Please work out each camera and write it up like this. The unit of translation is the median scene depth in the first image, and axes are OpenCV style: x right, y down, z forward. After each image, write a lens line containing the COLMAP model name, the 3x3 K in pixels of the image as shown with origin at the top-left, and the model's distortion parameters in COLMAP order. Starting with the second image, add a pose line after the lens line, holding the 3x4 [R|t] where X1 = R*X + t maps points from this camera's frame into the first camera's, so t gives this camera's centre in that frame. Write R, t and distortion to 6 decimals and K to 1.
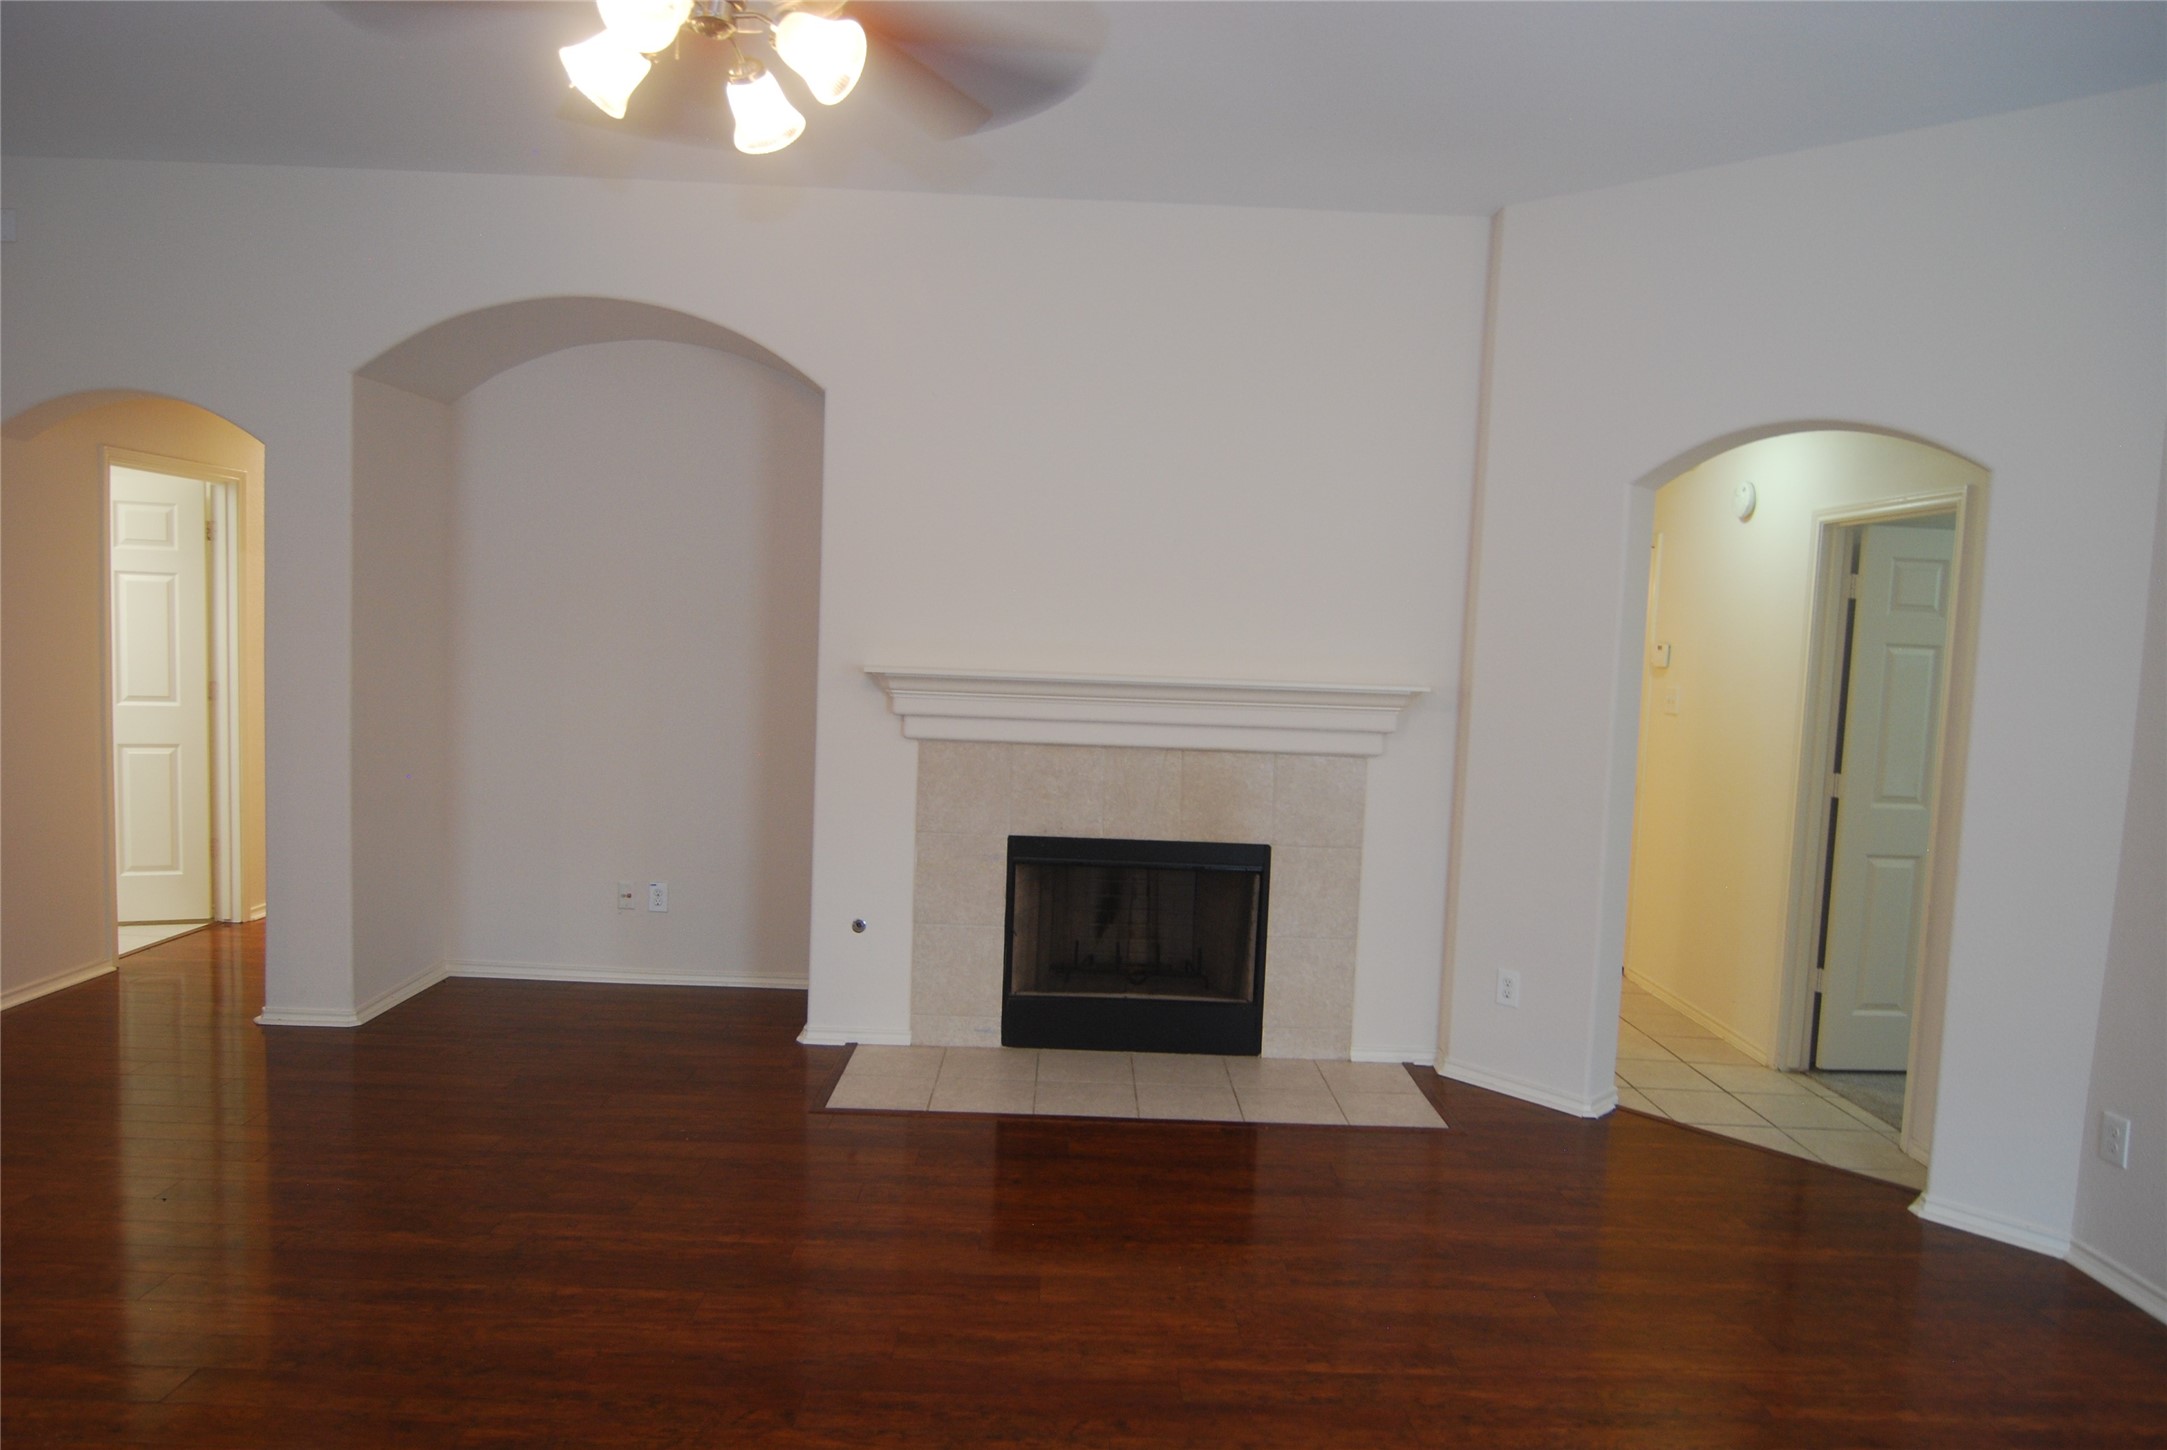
lens RADIAL K [[1314.8, 0, 1086.8], [0, 1314.8, 738.1], [0, 0, 1]] dist [-0.012536, 0.003801]
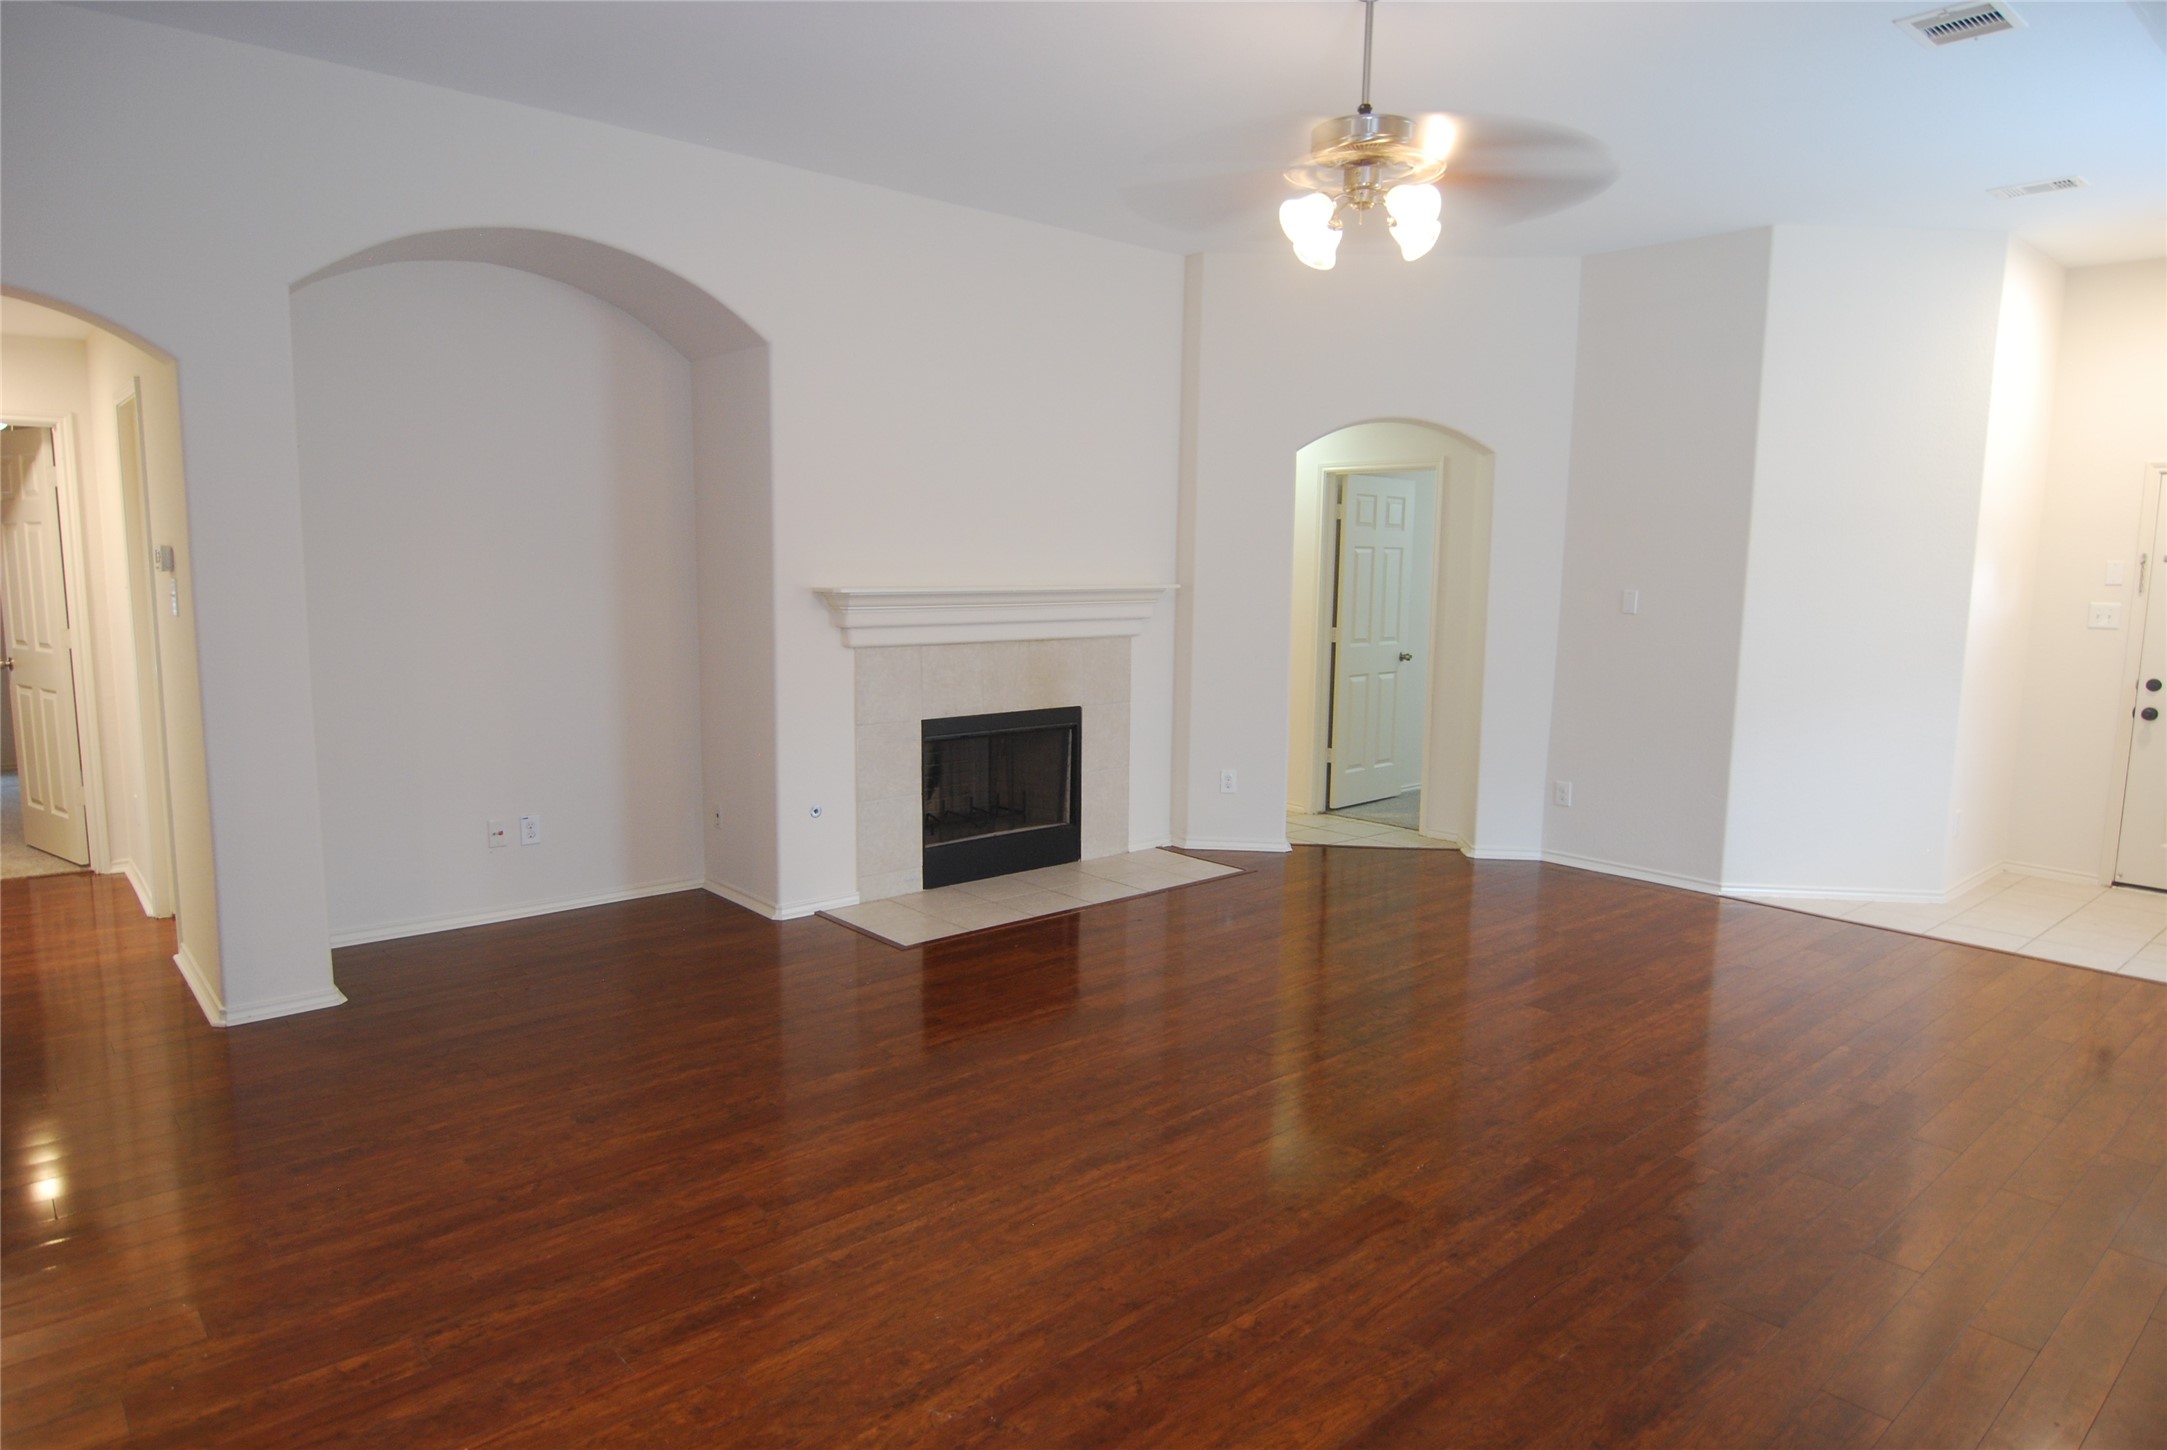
lens RADIAL K [[1314.8, 0, 1066.4], [0, 1314.8, 731.7], [0, 0, 1]] dist [-0.012536, 0.003801]
pose [[0.758221, -0.115154, 0.641749, -0.751797], [0.069555, 0.992949, 0.095993, -0.024241], [-0.648277, -0.028147, 0.760884, -0.030883]]
